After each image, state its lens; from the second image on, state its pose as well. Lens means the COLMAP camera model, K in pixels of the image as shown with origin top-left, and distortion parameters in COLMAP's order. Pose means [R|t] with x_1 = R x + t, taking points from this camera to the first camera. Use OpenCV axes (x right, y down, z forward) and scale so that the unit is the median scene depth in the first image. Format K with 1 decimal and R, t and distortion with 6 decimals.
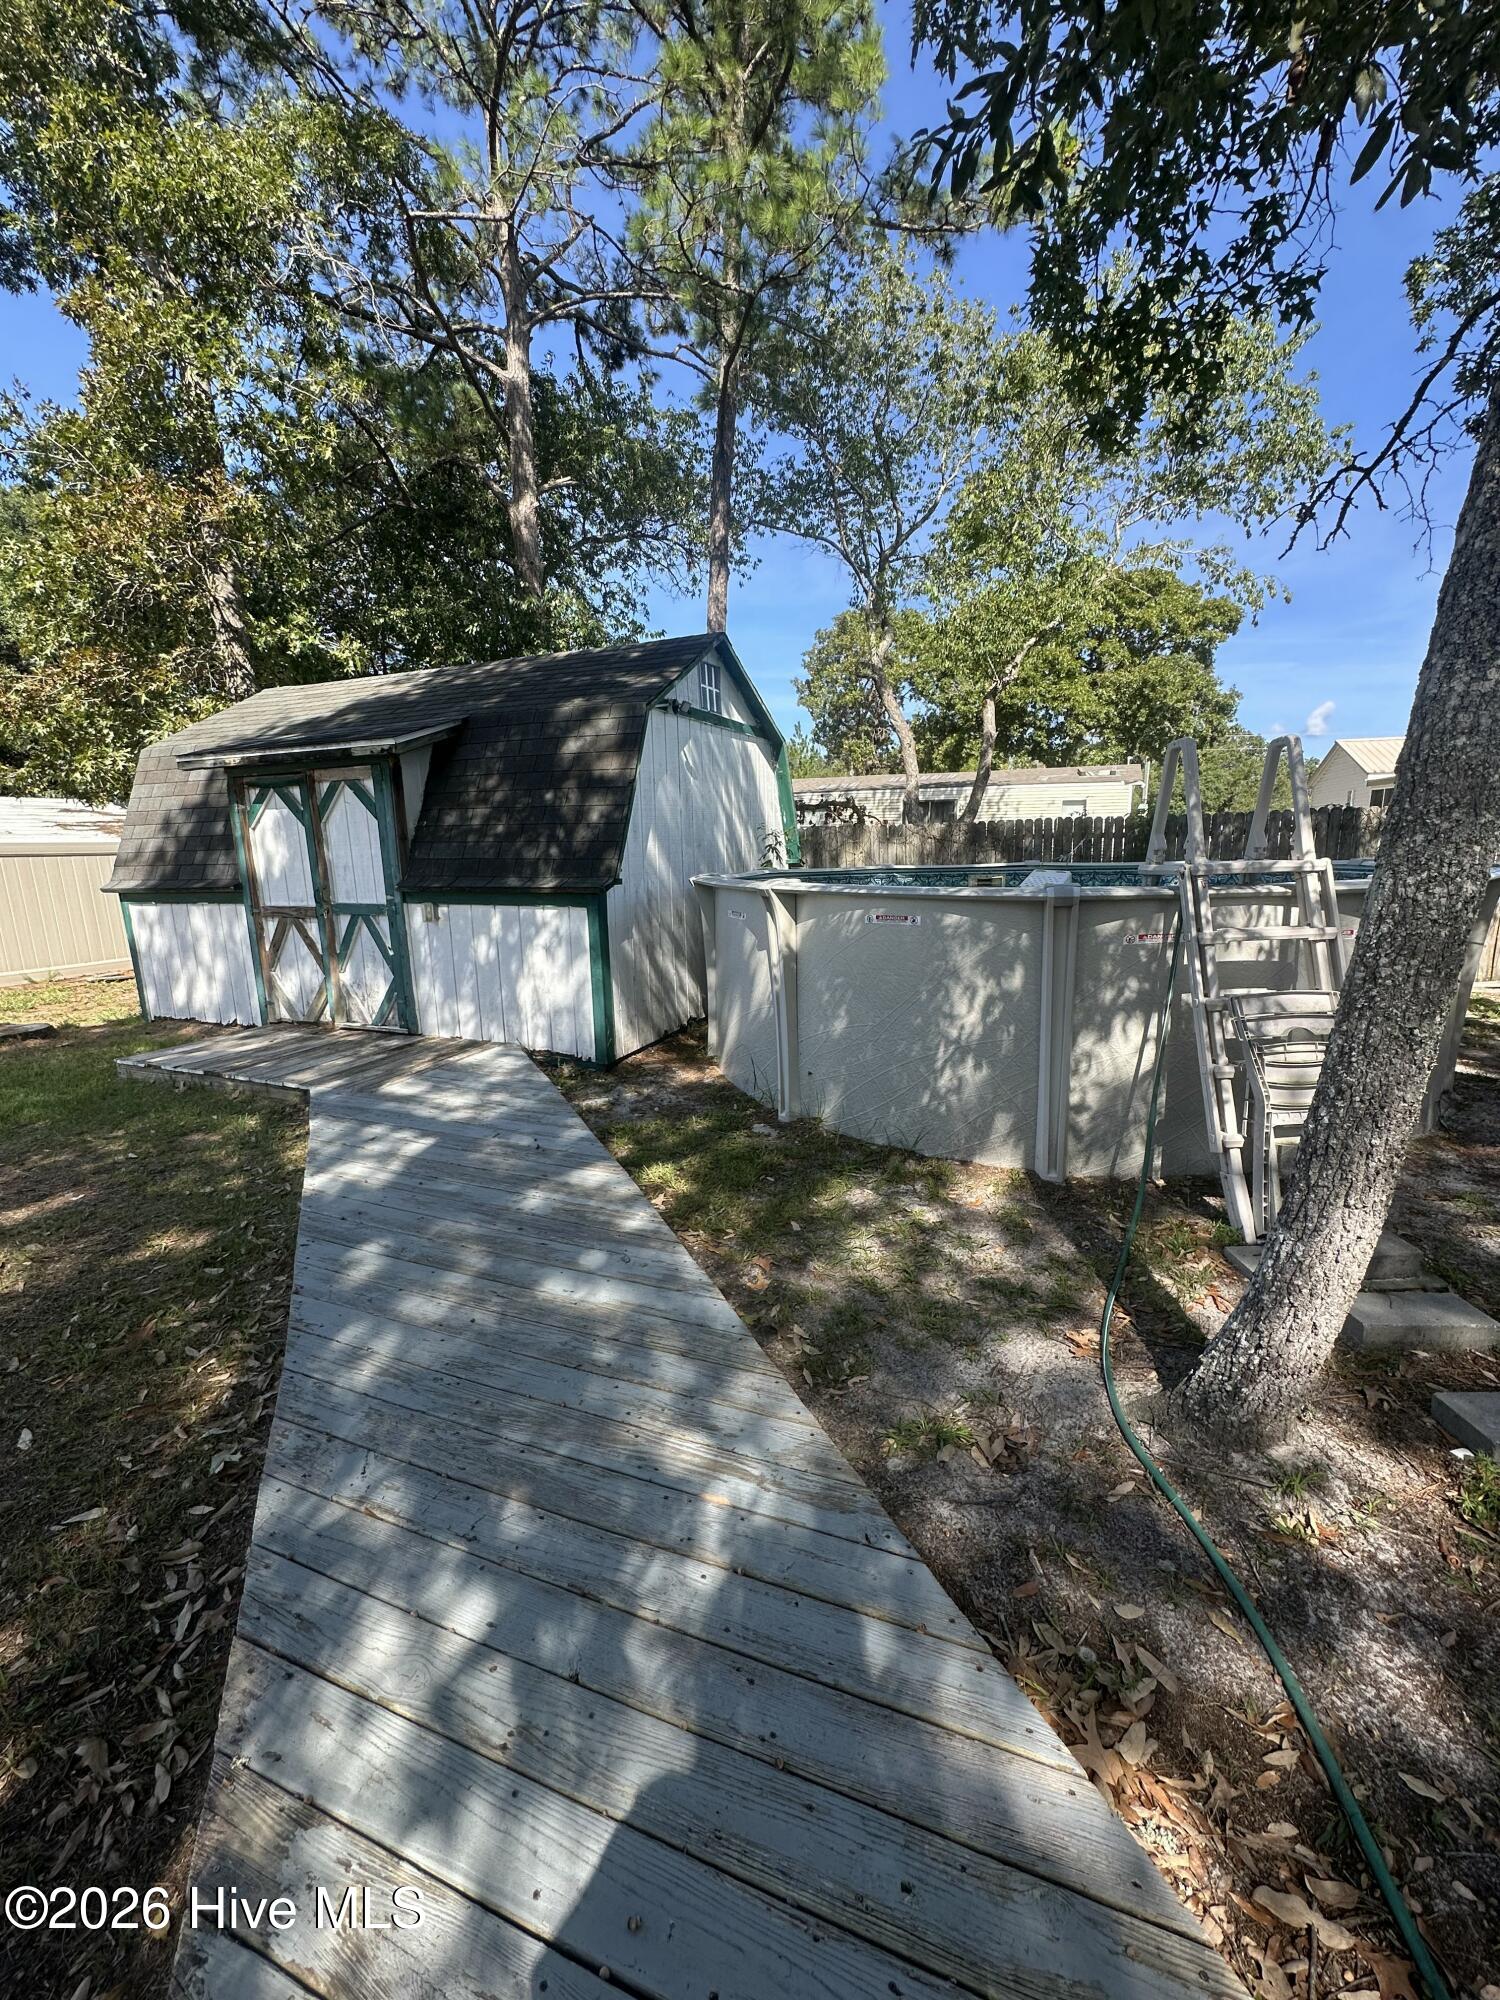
lens RADIAL K [[800.3, 0, 748.2], [0, 800.3, 1005.1], [0, 0, 1]] dist [-0.001644, -0.000780]
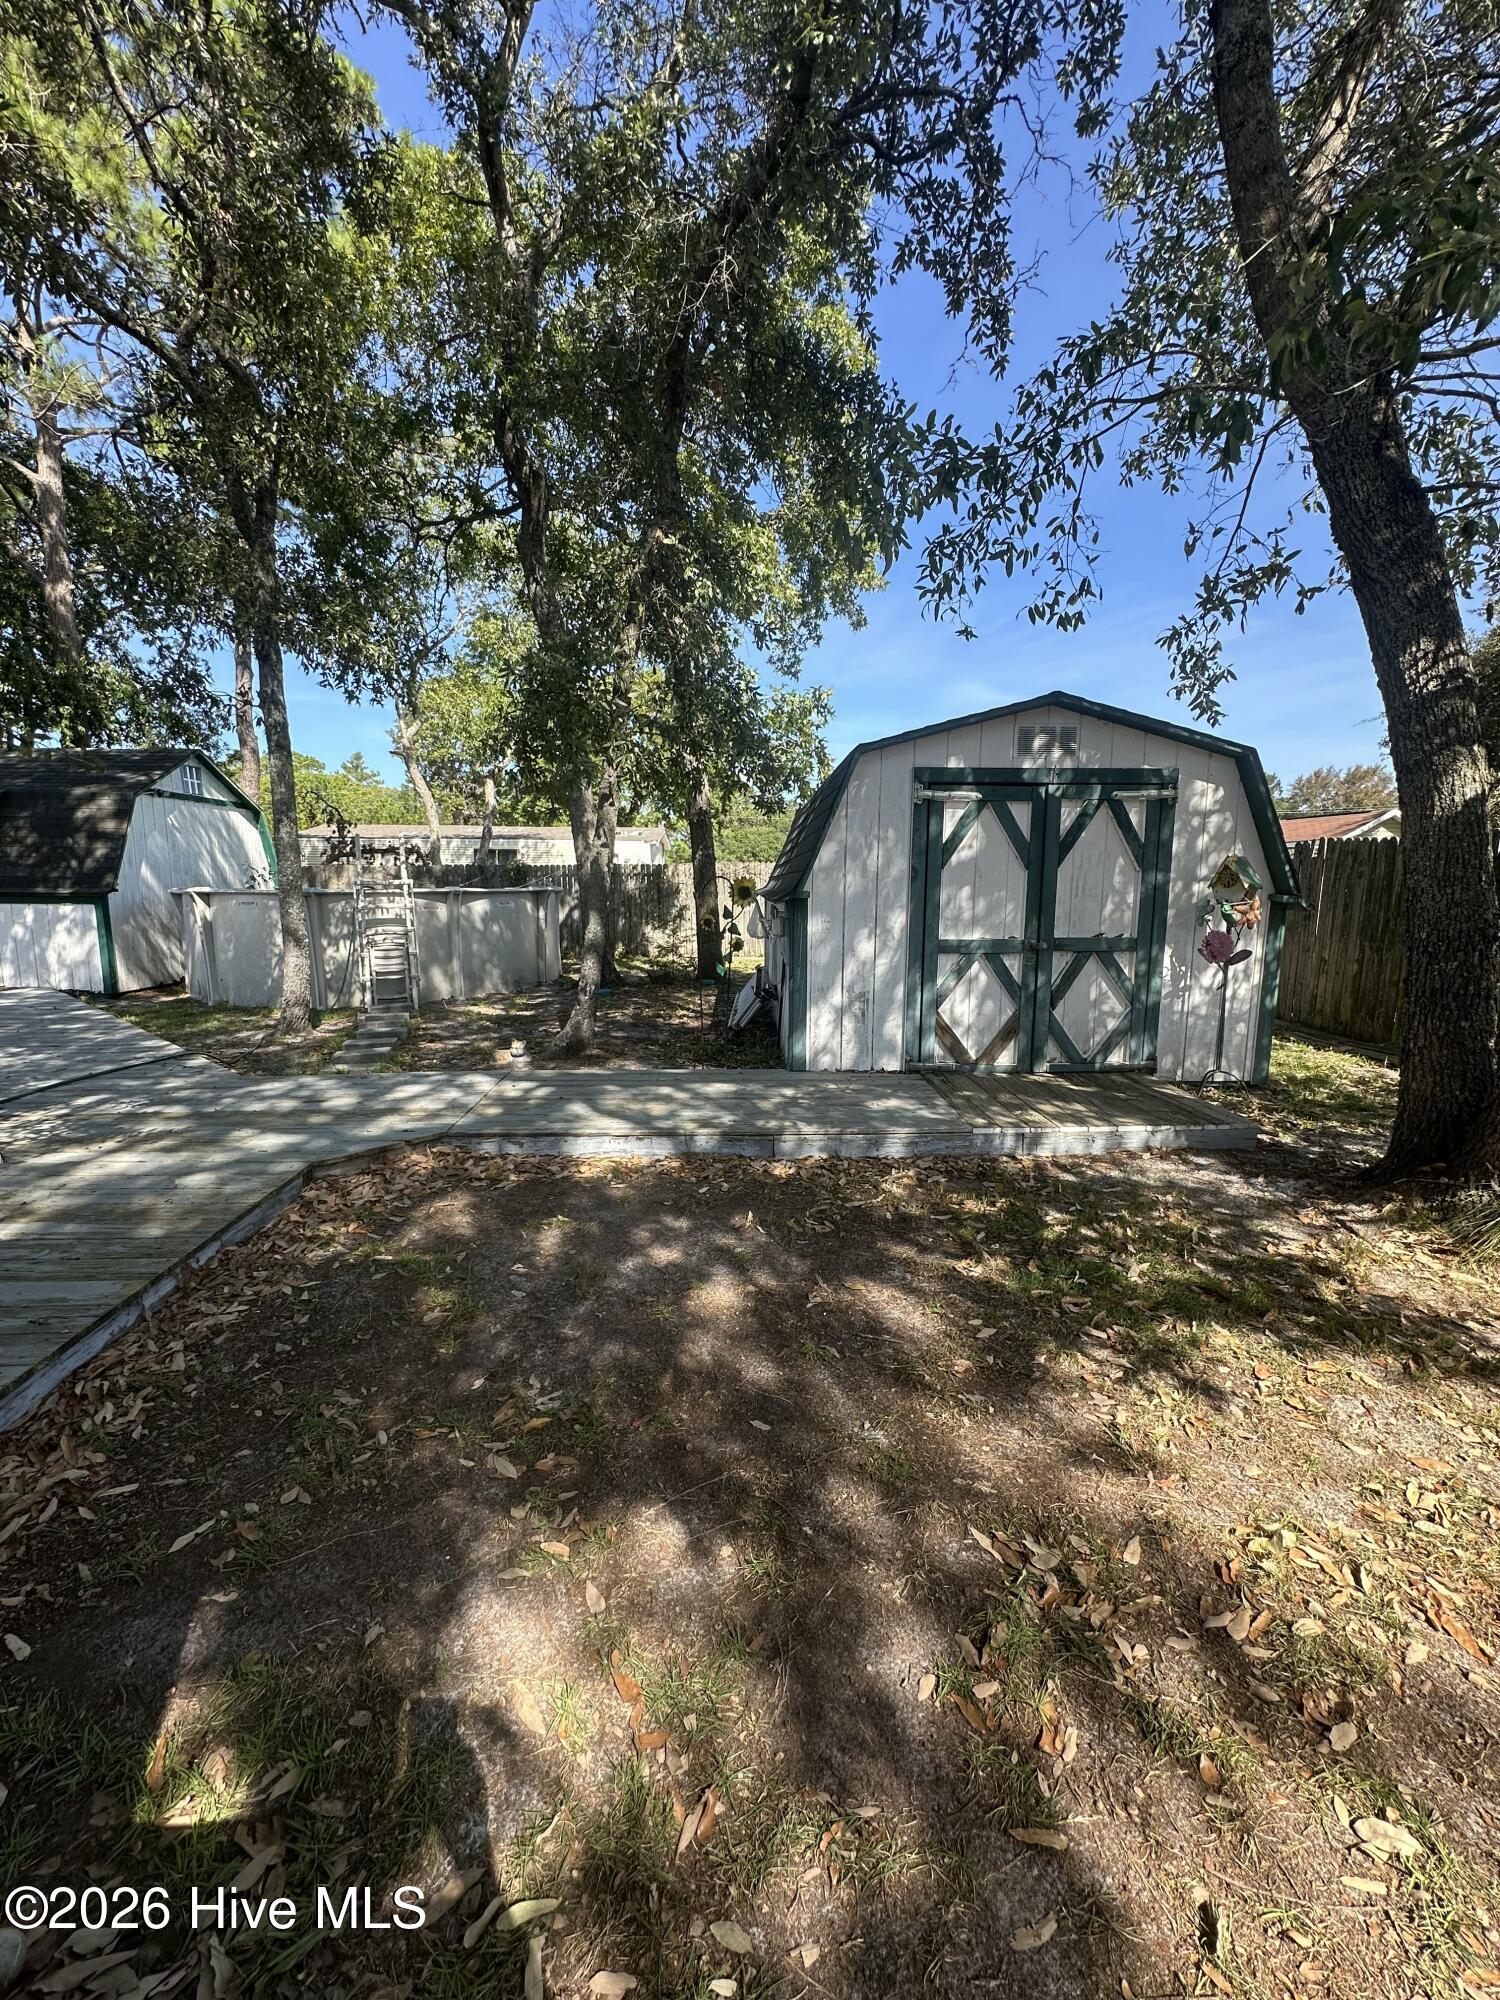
lens RADIAL K [[800.3, 0, 757.5], [0, 800.3, 999.2], [0, 0, 1]] dist [-0.001644, -0.000780]
pose [[0.910144, -0.035976, 0.412727, 0.375745], [0.061716, 0.996880, -0.049200, 0.251049], [-0.409669, 0.070251, 0.909525, -1.132679]]
